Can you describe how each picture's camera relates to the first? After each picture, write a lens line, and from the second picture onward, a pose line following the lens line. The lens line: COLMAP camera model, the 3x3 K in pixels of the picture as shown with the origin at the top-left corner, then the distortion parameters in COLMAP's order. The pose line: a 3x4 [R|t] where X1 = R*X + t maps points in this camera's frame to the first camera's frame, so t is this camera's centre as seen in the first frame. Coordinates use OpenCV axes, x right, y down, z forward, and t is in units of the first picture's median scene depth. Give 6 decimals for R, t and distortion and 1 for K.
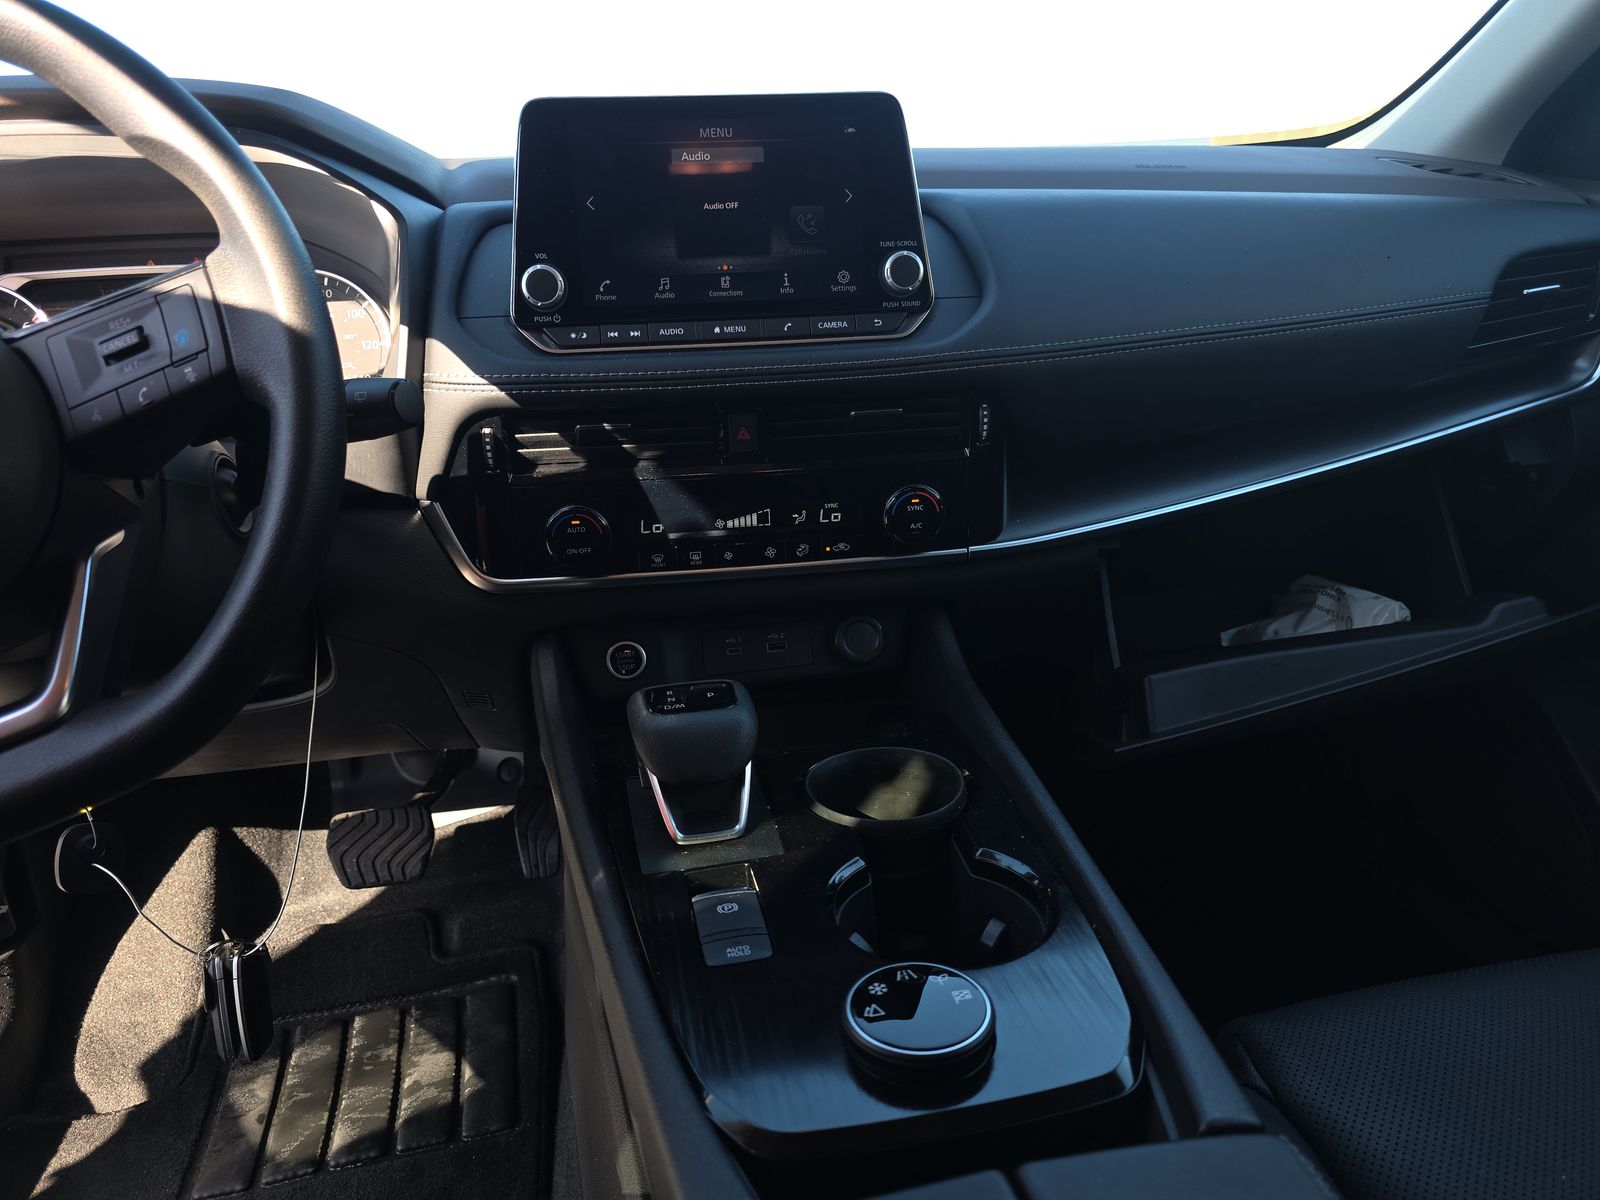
lens RADIAL K [[1071.6, 0, 767.4], [0, 1071.6, 690.3], [0, 0, 1]] dist [0.009719, -0.020266]
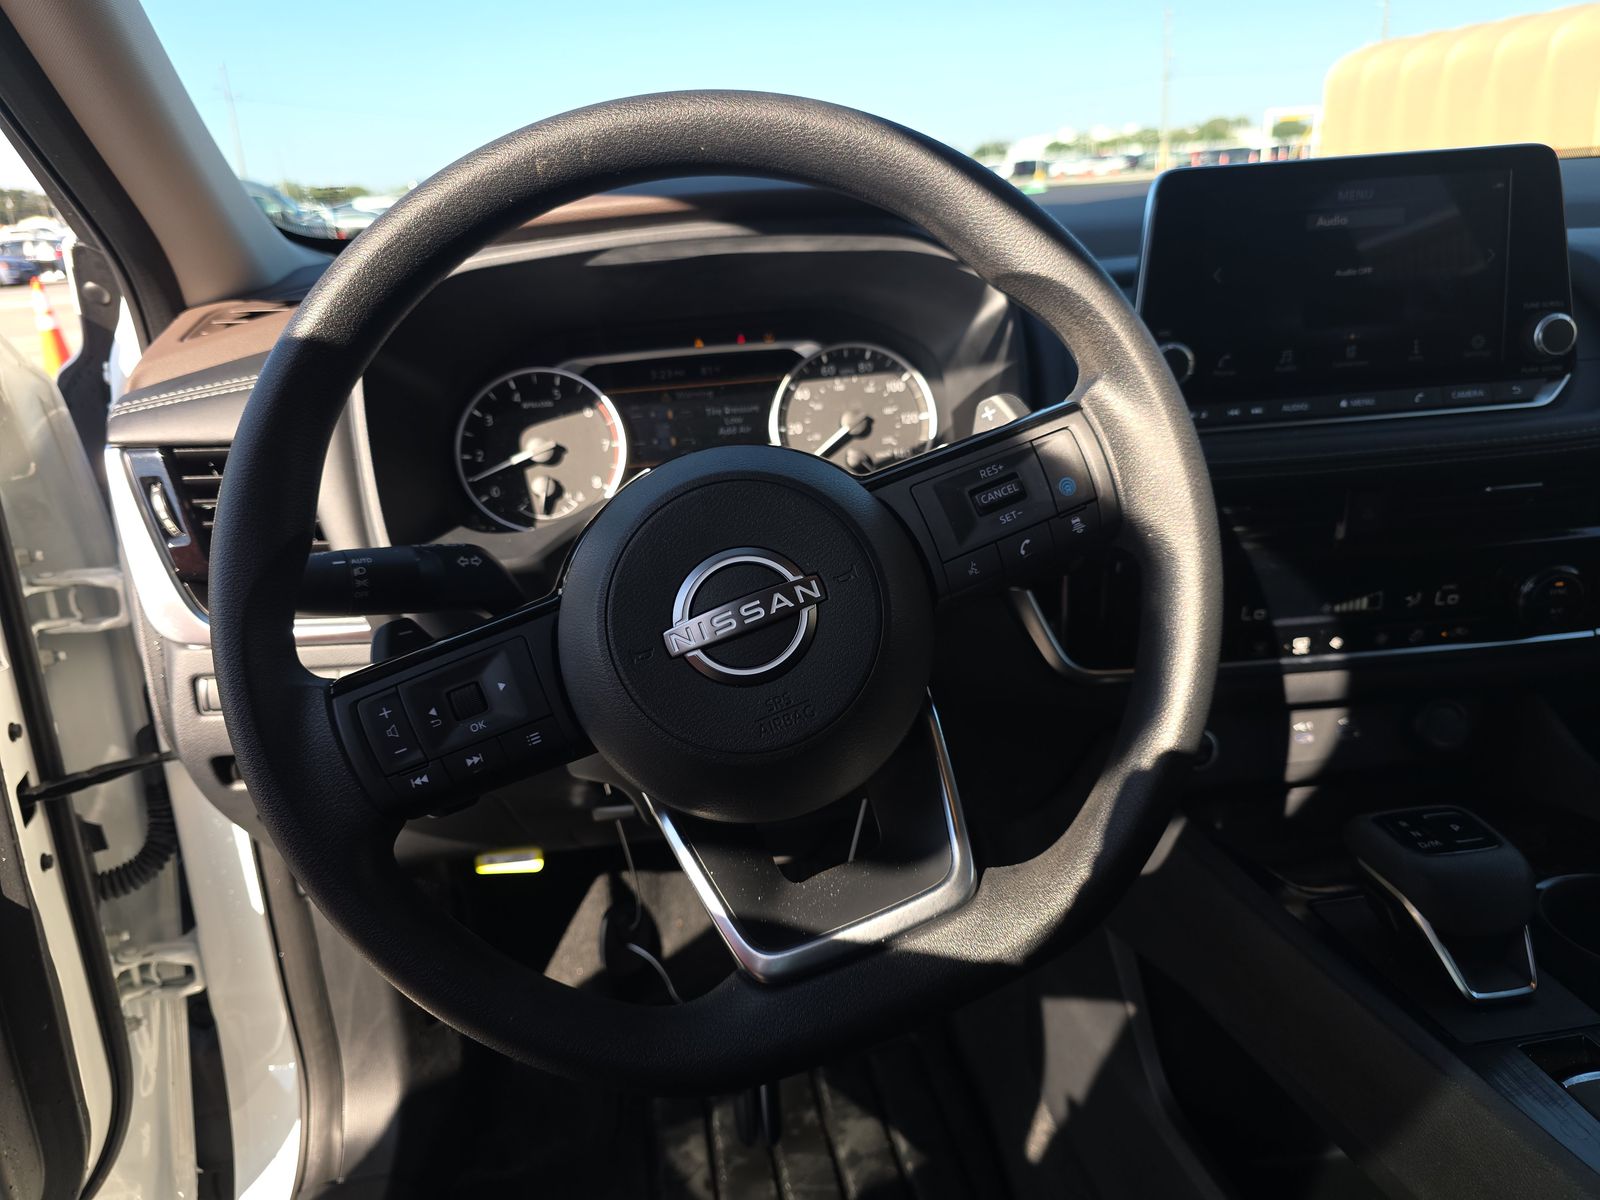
lens RADIAL K [[1071.6, 0, 732.7], [0, 1071.6, 653.3], [0, 0, 1]] dist [0.009719, -0.020266]
pose [[0.994017, 0.000999, -0.109218, -0.455859], [-0.002004, 0.999957, -0.009092, -0.107783], [0.109204, 0.009257, 0.993976, 0.023174]]
